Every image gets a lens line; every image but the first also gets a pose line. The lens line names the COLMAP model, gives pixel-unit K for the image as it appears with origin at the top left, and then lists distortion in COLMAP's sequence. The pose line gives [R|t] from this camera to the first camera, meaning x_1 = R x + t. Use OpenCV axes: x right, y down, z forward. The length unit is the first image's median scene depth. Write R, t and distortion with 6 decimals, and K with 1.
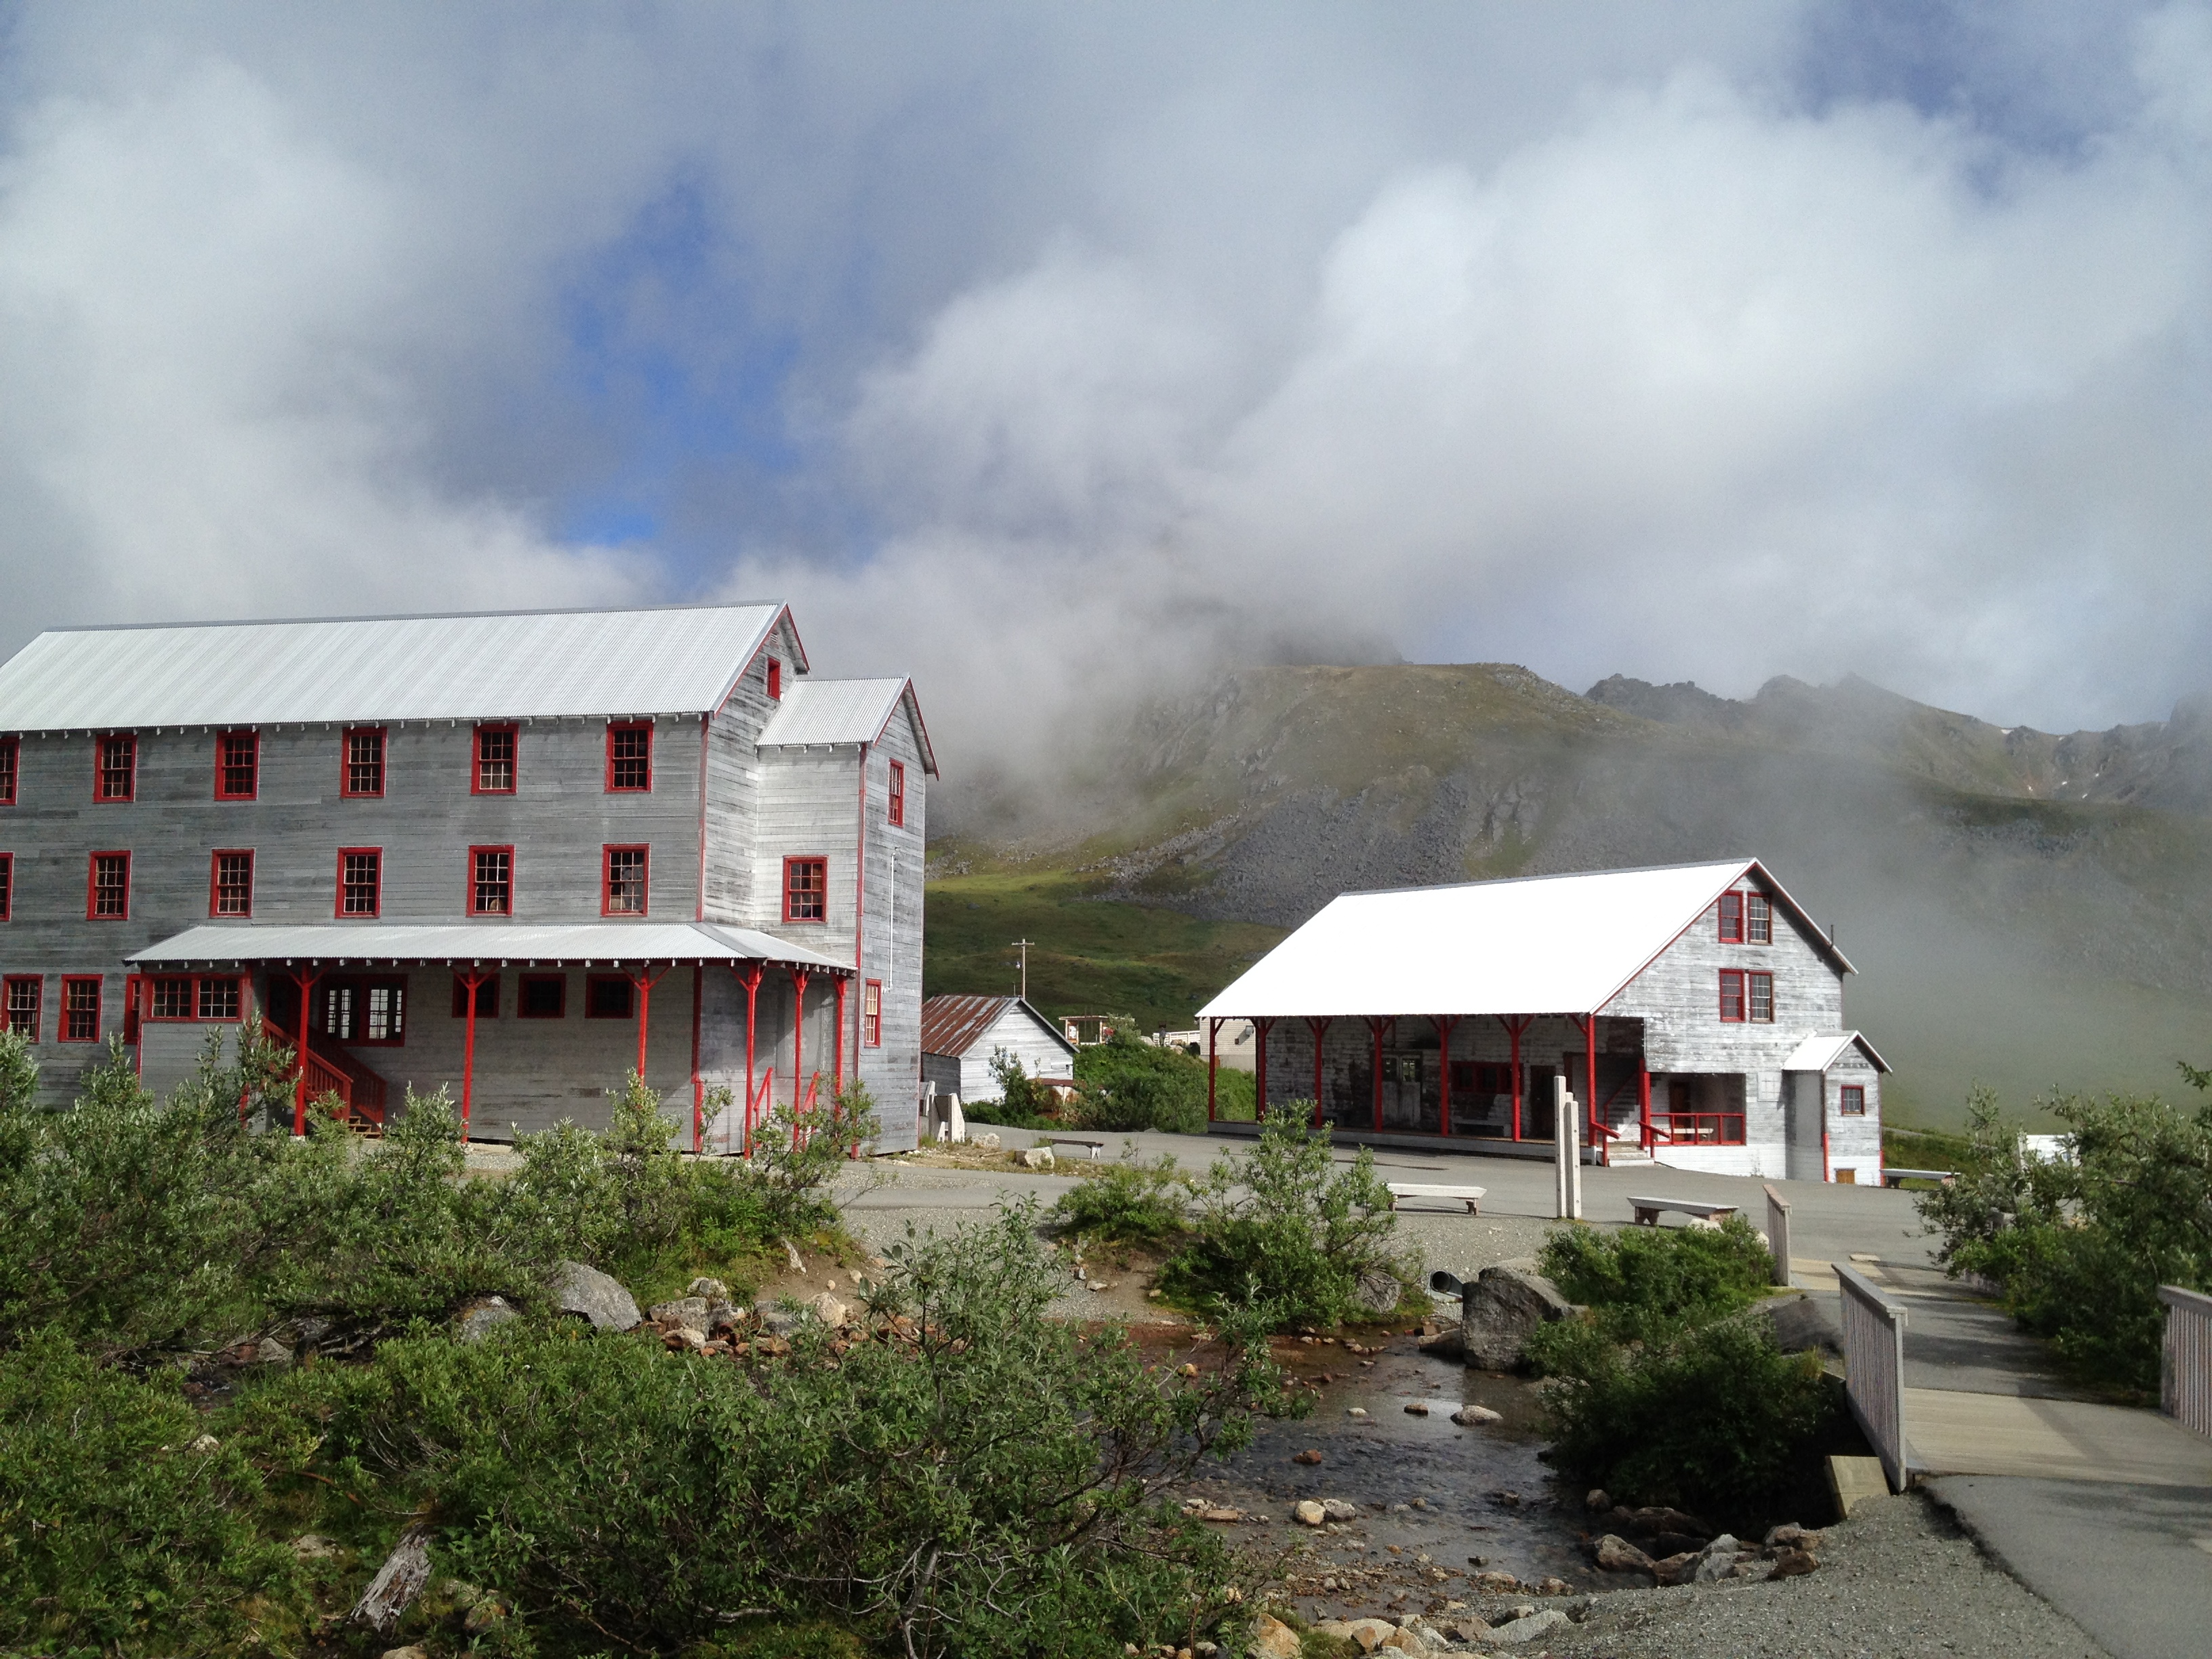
lens RADIAL K [[2111.5, 0, 1106.0], [0, 2111.5, 829.5], [0, 0, 1]] dist [0.149002, -0.338505]
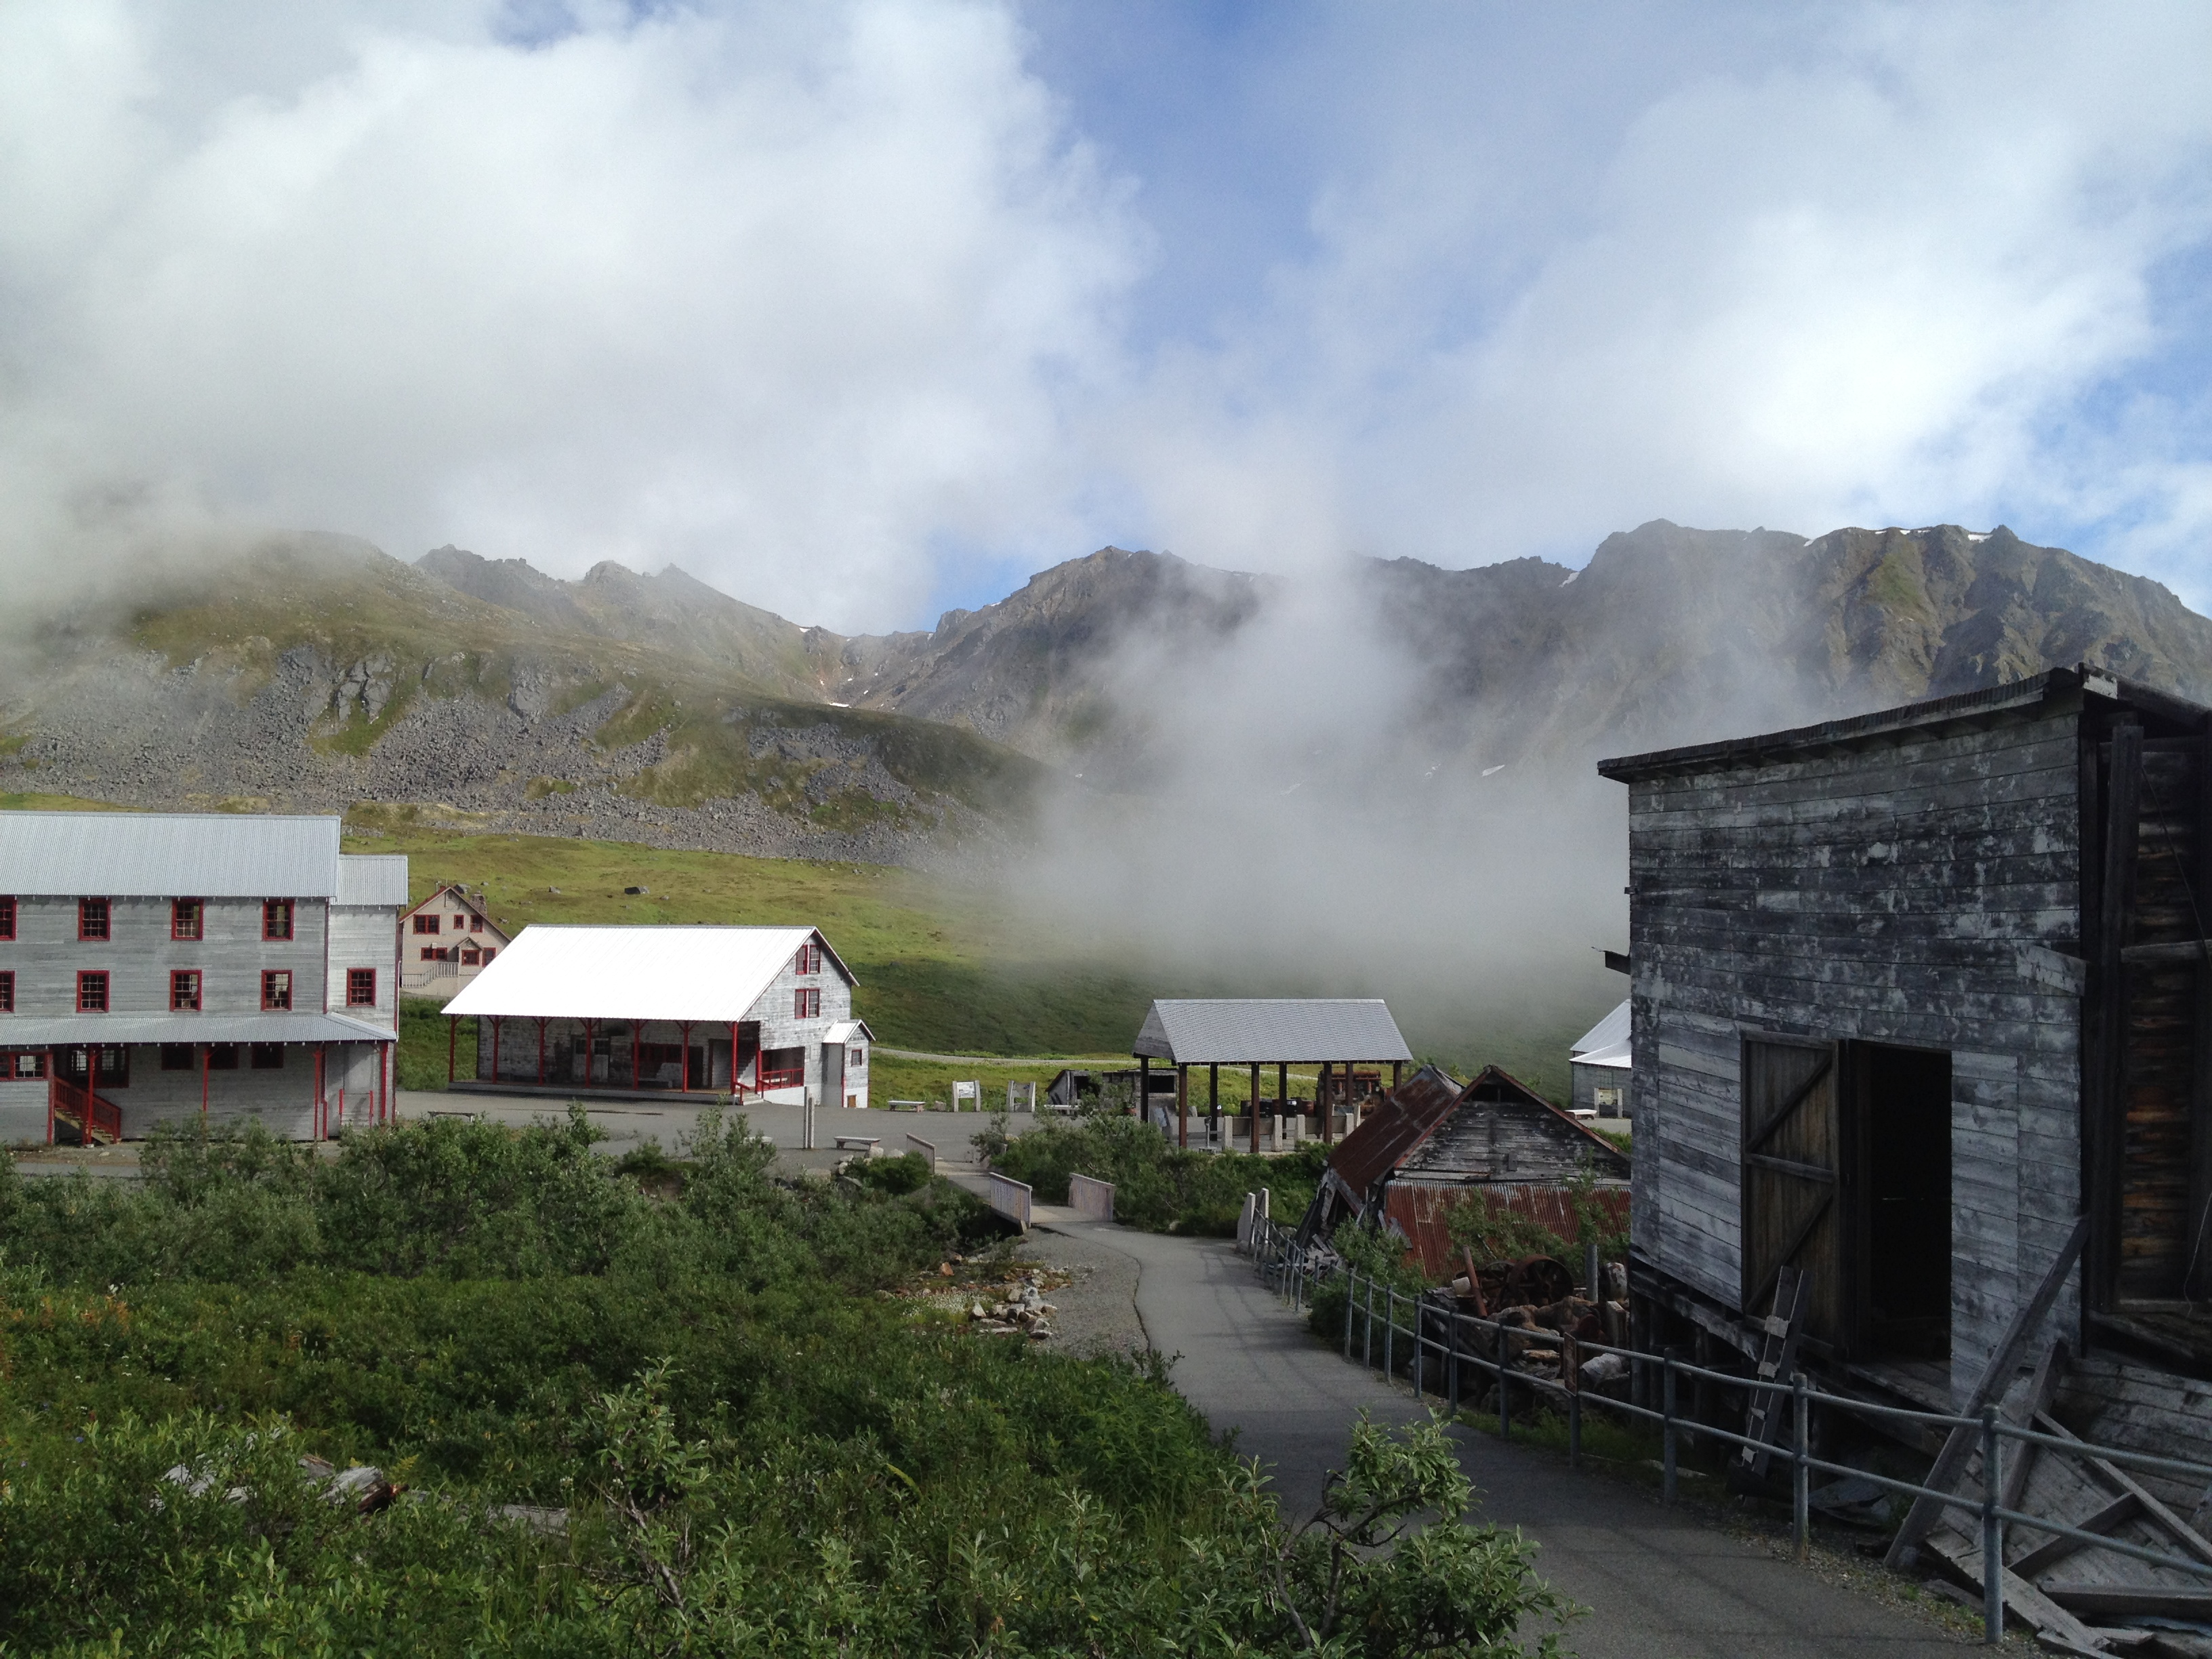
lens RADIAL K [[2111.5, 0, 1106.0], [0, 2111.5, 829.5], [0, 0, 1]] dist [0.149002, -0.338505]
pose [[0.853386, 0.015008, 0.521064, -0.542150], [-0.050036, 0.997328, 0.053222, -0.228177], [-0.518873, -0.071491, 0.851857, -0.828429]]
